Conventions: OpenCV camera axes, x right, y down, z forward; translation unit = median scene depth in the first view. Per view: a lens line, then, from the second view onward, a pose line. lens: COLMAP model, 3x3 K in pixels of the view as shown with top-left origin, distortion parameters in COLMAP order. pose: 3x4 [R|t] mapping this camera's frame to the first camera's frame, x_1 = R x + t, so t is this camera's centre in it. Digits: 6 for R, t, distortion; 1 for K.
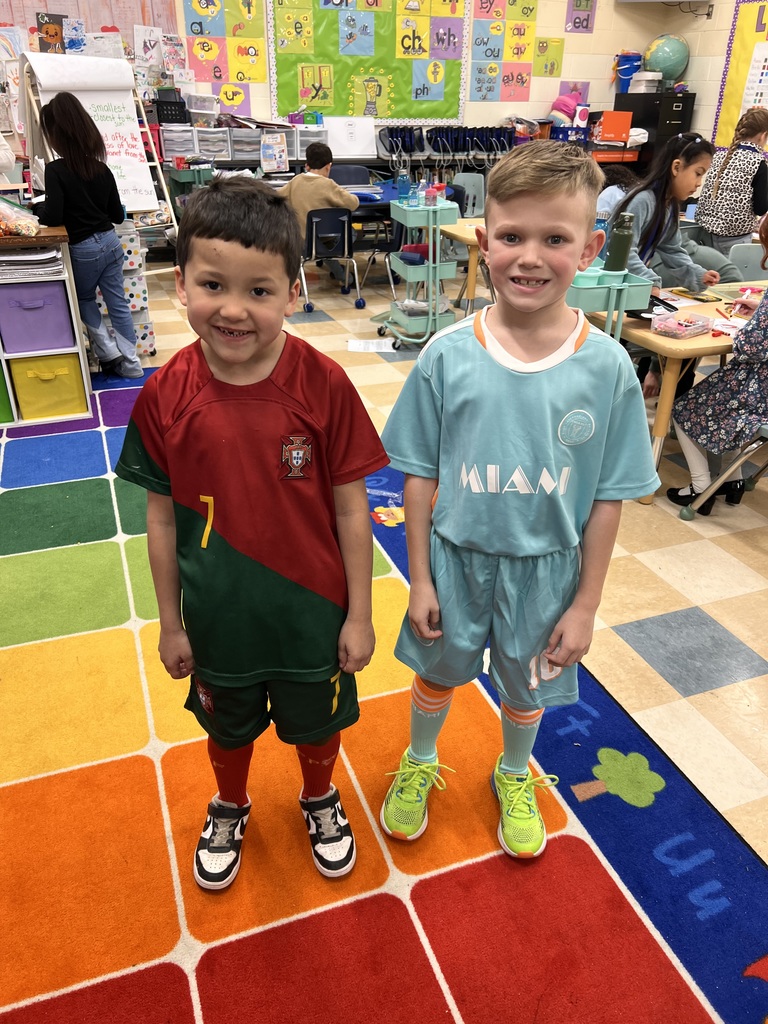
lens RADIAL K [[766.9, 0, 383.1], [0, 766.9, 516.5], [0, 0, 1]] dist [0.043249, -0.050027]
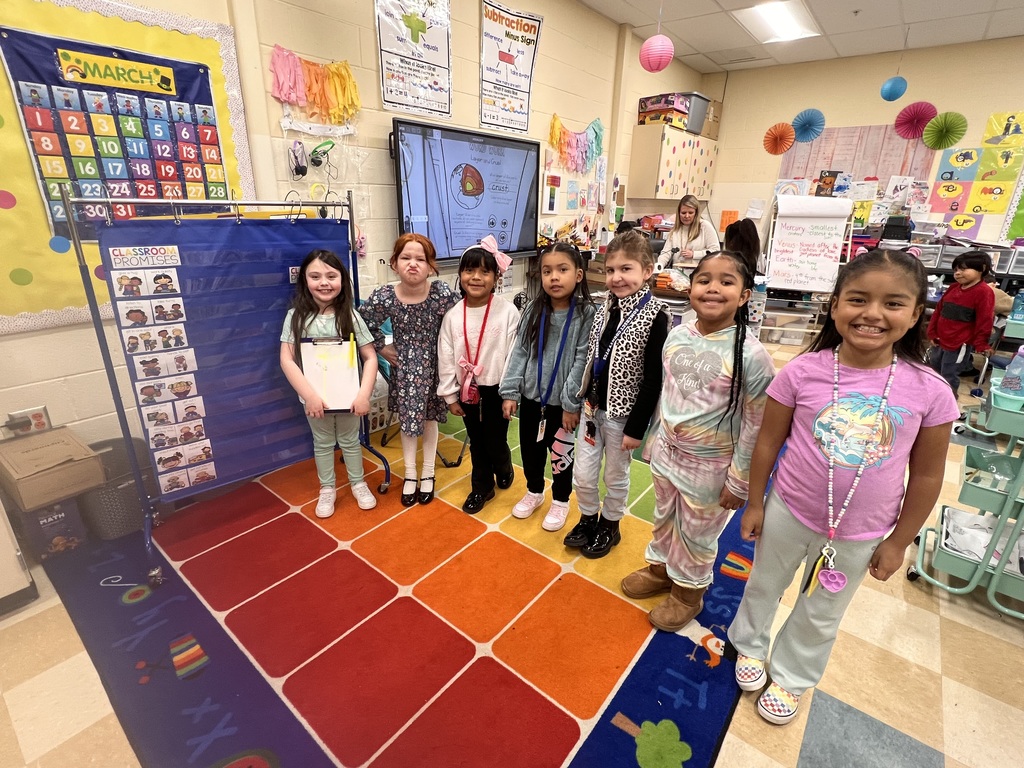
lens RADIAL K [[492.6, 0, 513.0], [0, 492.6, 382.8], [0, 0, 1]] dist [0.000404, 0.000474]
pose [[0.517122, 0.297802, -0.802433, 0.165958], [-0.428621, 0.901596, 0.058383, -0.033613], [0.740857, 0.313748, 0.593879, 0.045280]]
